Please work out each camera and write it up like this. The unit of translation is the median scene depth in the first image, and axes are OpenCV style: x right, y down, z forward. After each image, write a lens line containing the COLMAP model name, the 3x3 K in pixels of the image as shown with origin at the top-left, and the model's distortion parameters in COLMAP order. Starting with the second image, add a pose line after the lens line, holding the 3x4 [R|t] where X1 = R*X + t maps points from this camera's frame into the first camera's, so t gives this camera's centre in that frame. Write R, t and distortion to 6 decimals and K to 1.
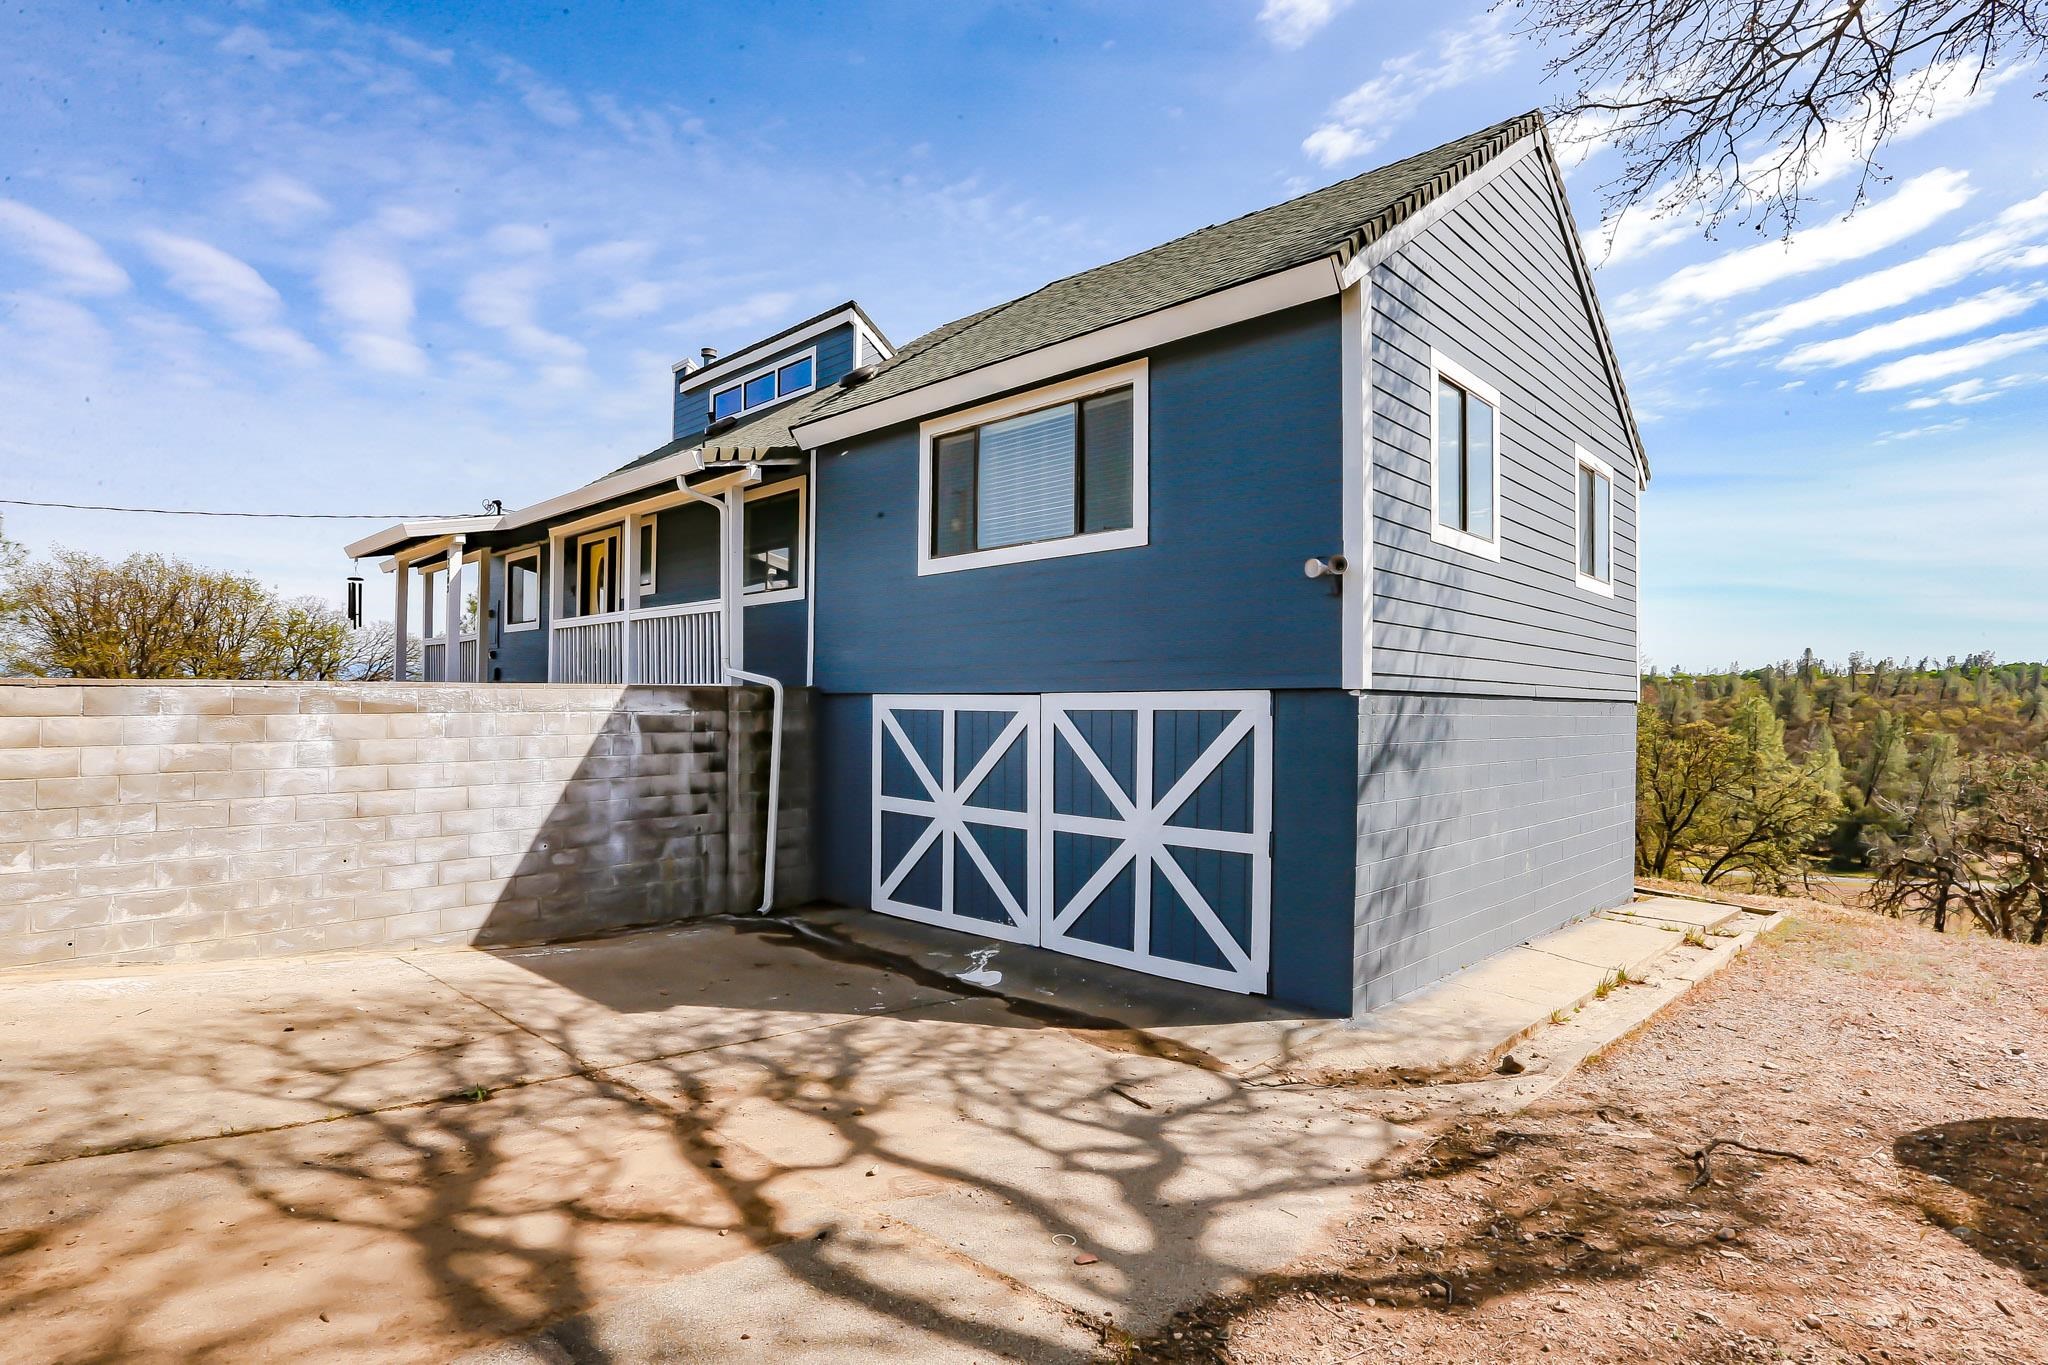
lens RADIAL K [[1030.7, 0, 1020.7], [0, 1030.7, 685.3], [0, 0, 1]] dist [-0.039846, 0.004532]
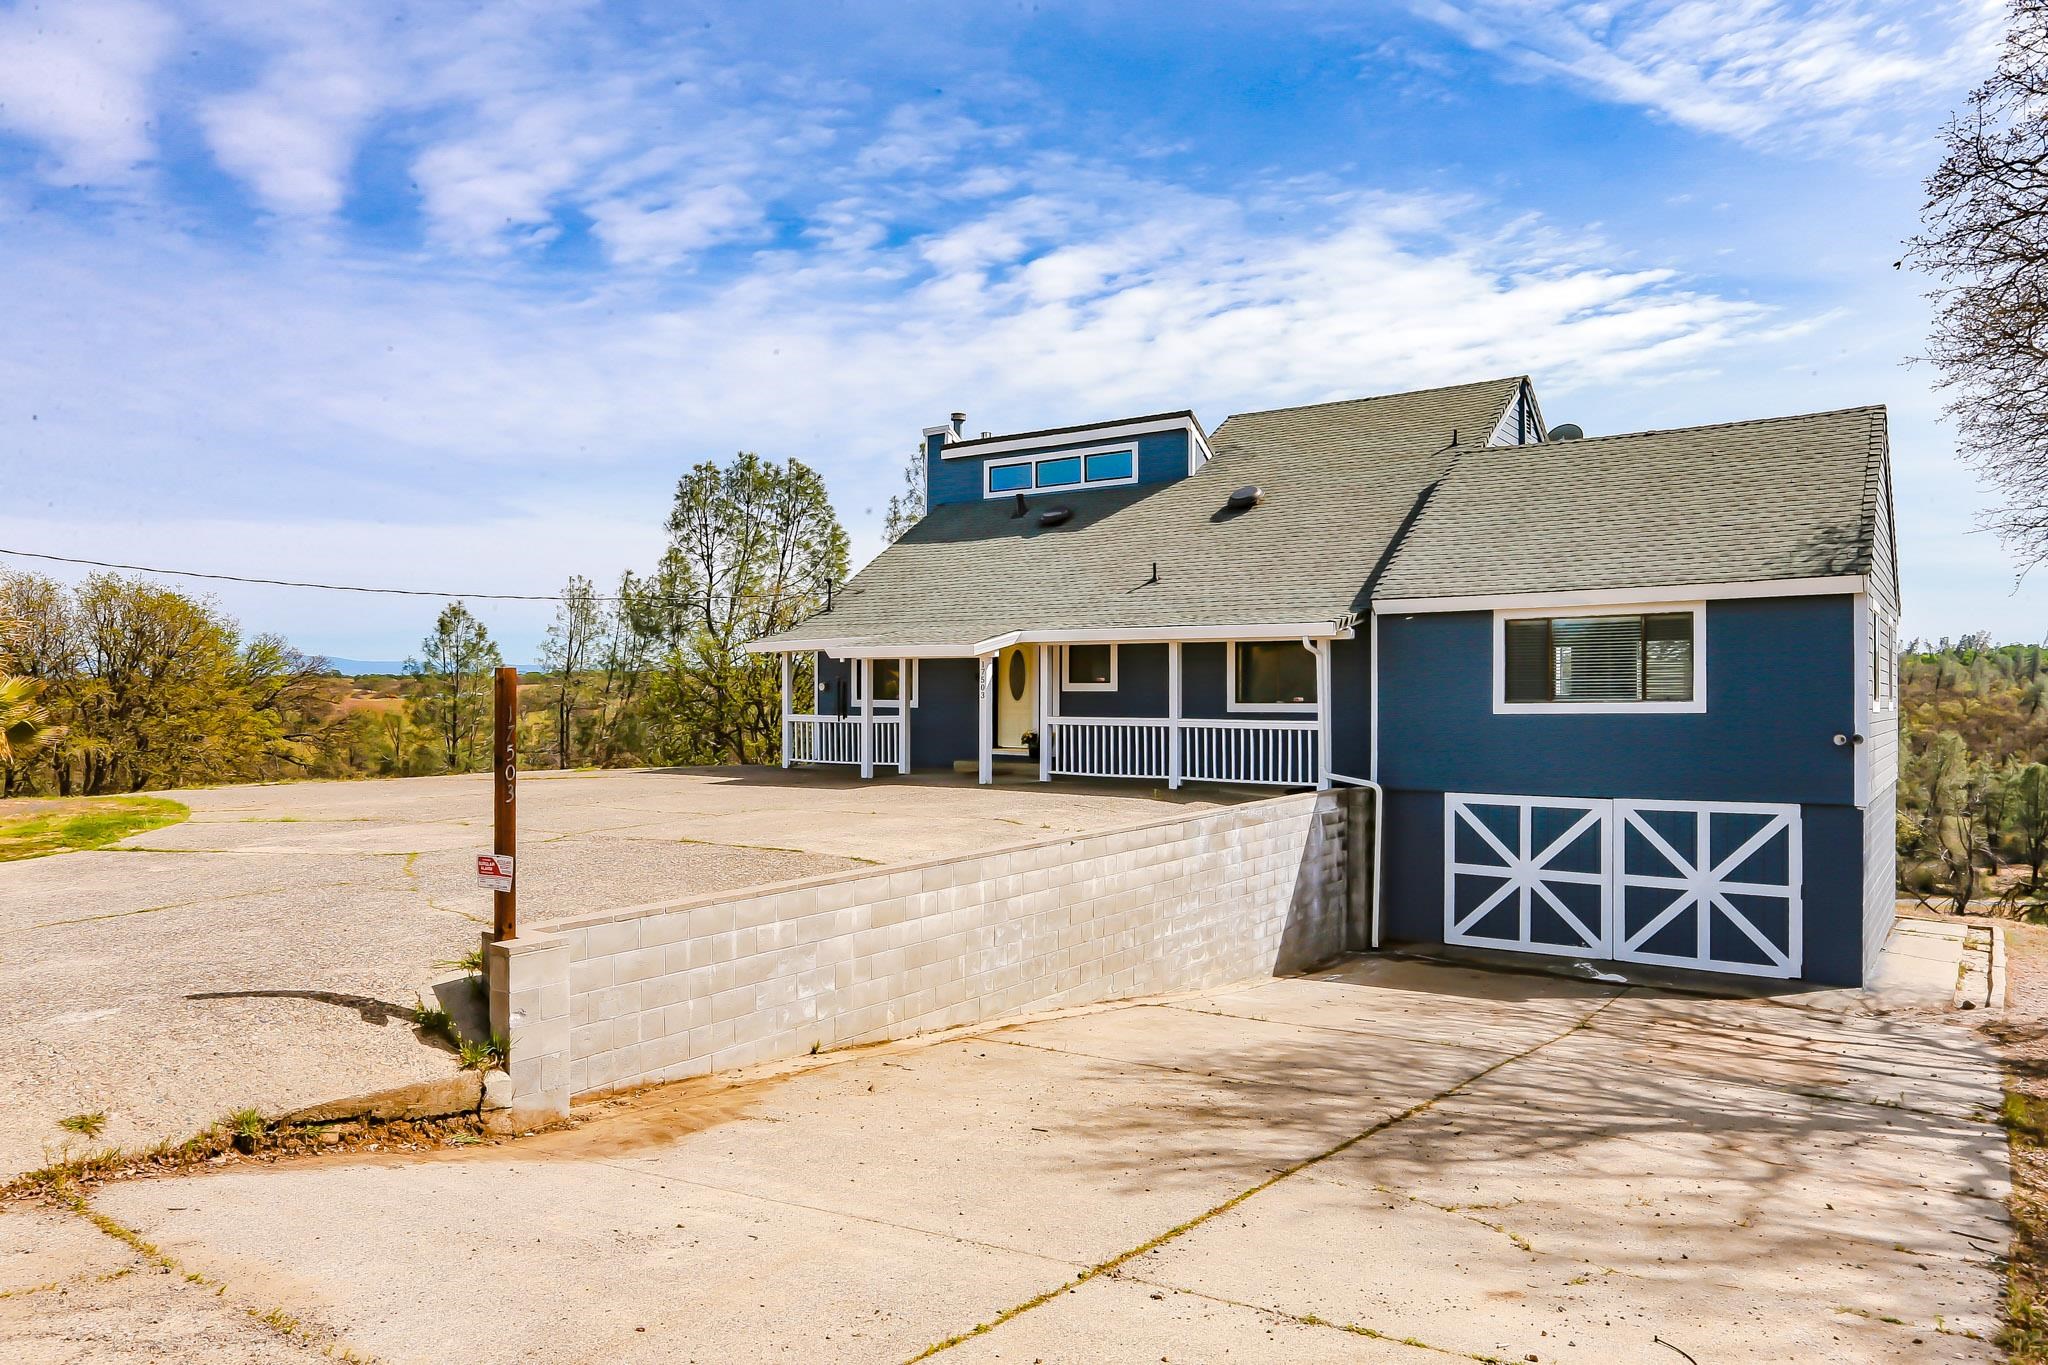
lens RADIAL K [[1343.4, 0, 1031.9], [0, 1343.4, 681.4], [0, 0, 1]] dist [-0.004685, -0.005118]
pose [[0.987703, -0.006778, 0.156197, -1.079095], [0.005569, 0.999951, 0.008179, -0.176468], [-0.156245, -0.007209, 0.987692, -0.808612]]
